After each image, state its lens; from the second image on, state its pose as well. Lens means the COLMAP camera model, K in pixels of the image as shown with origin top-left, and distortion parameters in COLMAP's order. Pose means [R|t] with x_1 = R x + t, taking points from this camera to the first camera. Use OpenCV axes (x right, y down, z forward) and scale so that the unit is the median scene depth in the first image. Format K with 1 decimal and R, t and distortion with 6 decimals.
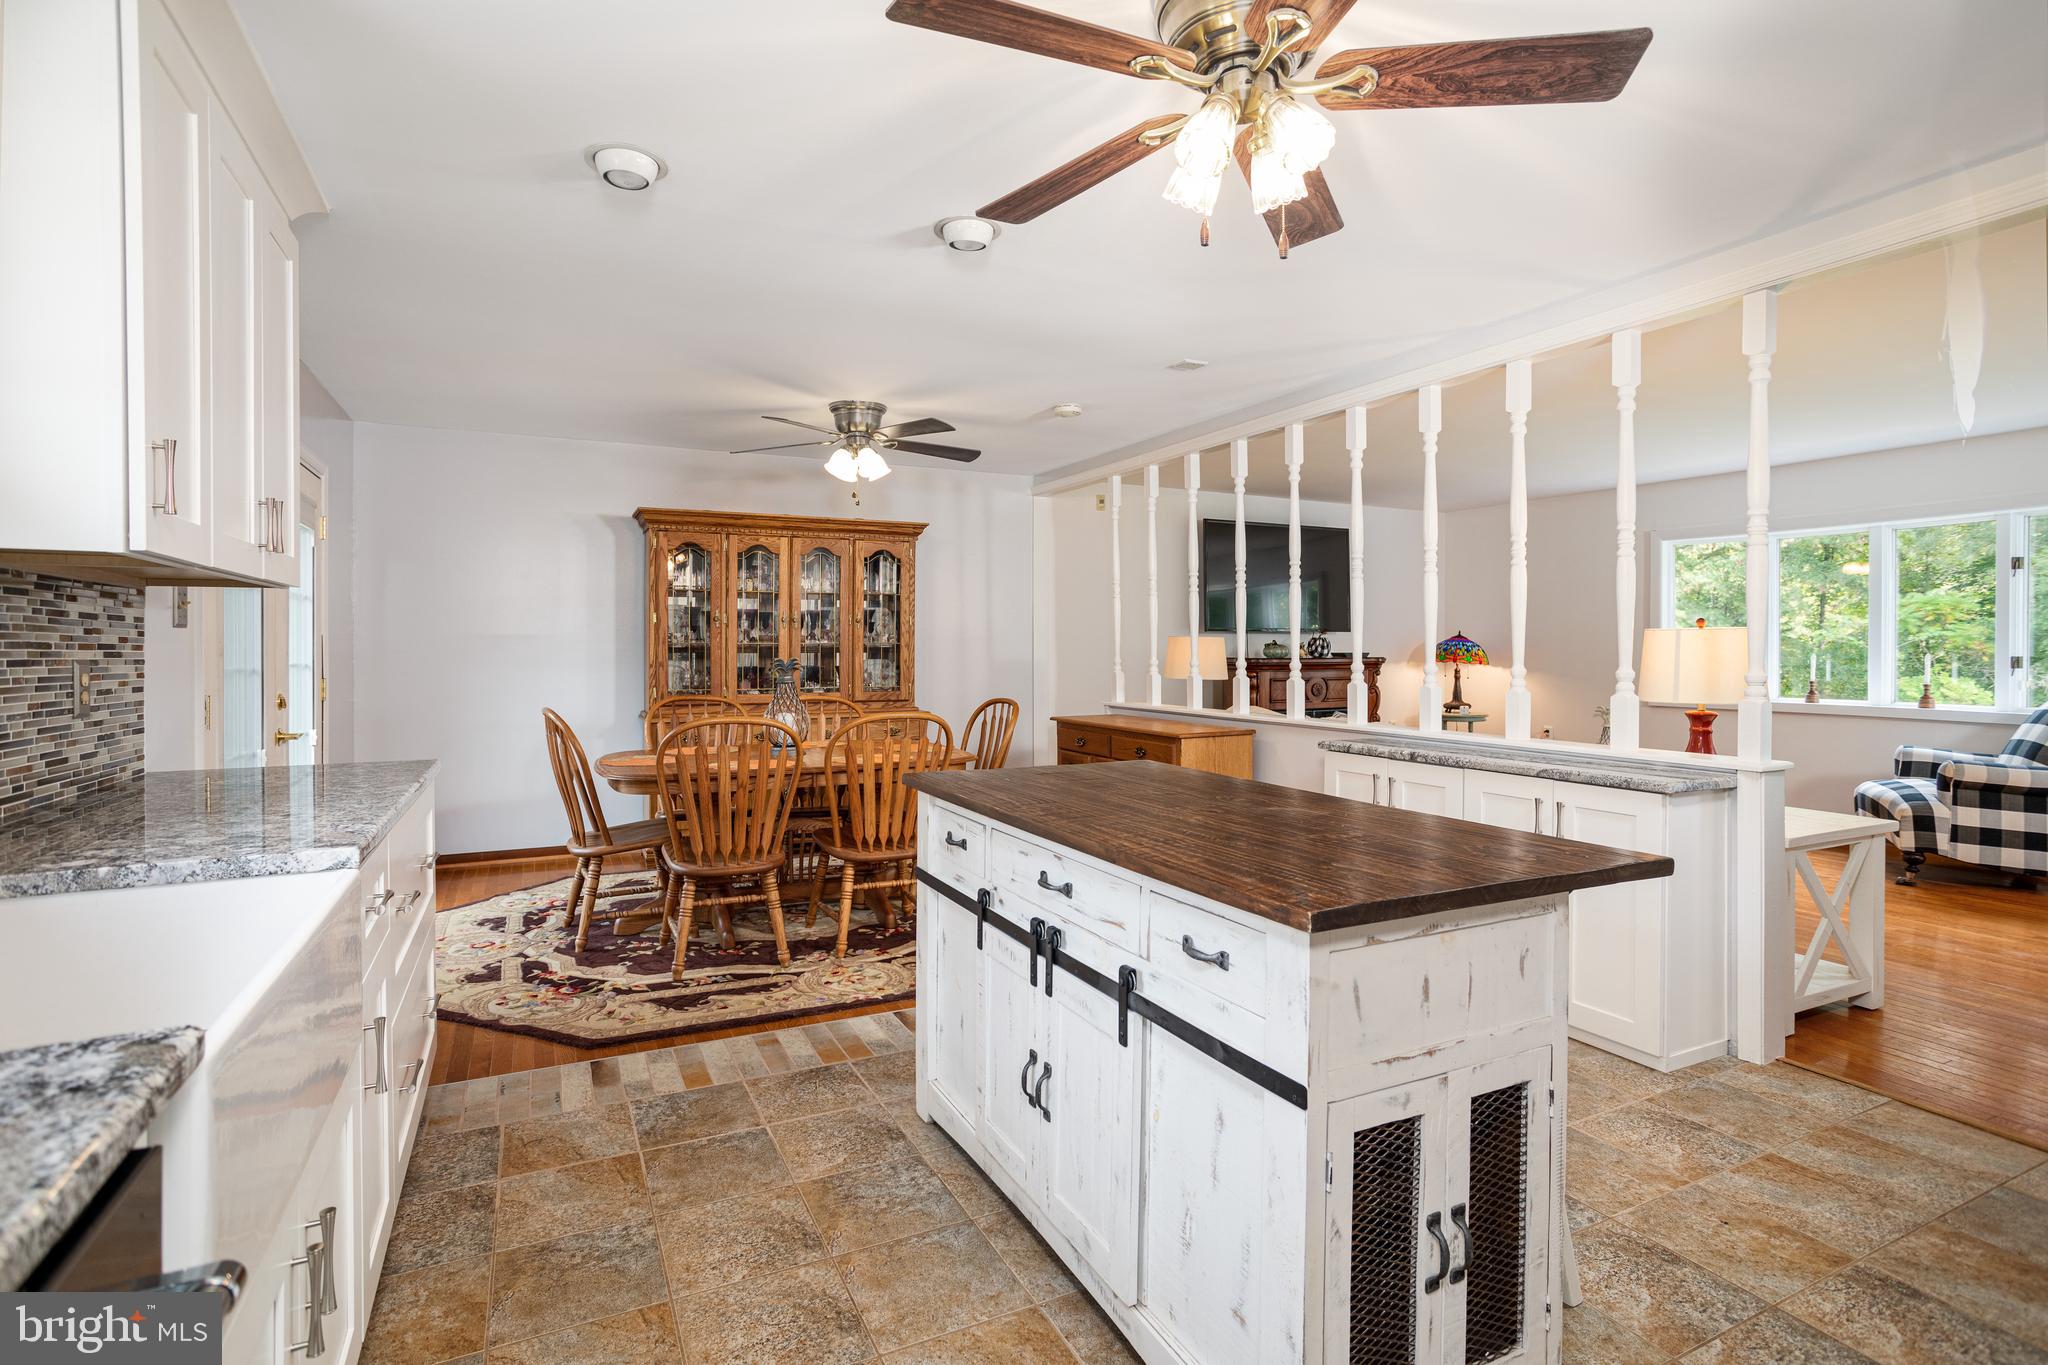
lens RADIAL K [[990.1, 0, 1024.8], [0, 990.1, 667.3], [0, 0, 1]] dist [-0.024162, 0.008390]
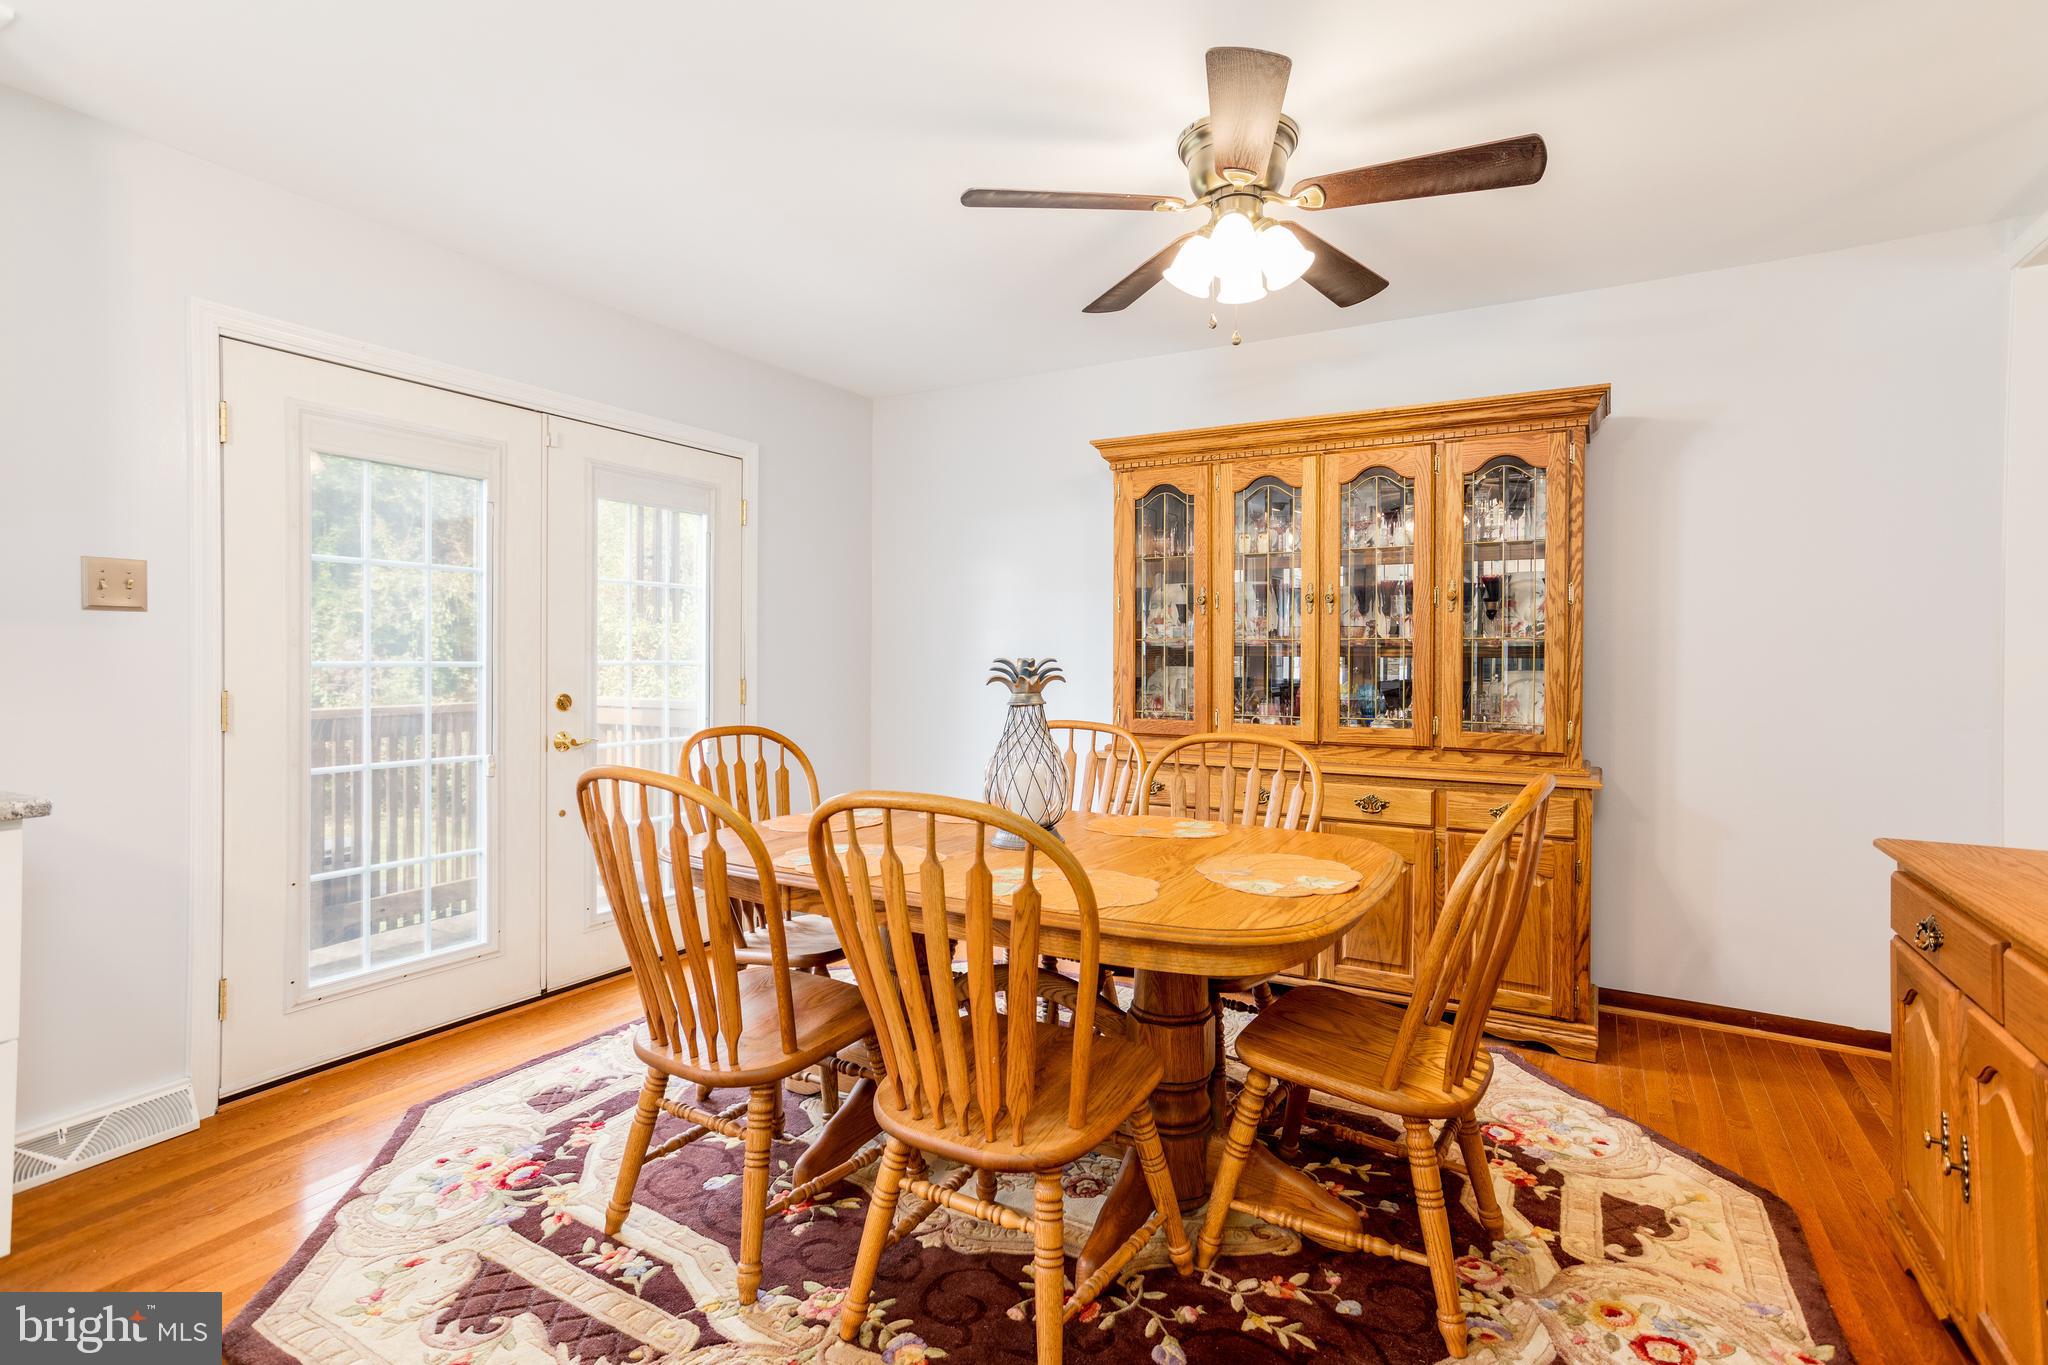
lens RADIAL K [[990.1, 0, 1023.4], [0, 990.1, 664.0], [0, 0, 1]] dist [-0.024162, 0.008390]
pose [[0.580824, 0.011716, -0.813944, 0.226973], [-0.020424, 0.999791, -0.000184, -0.007434], [0.813773, 0.016731, 0.580943, 0.867749]]
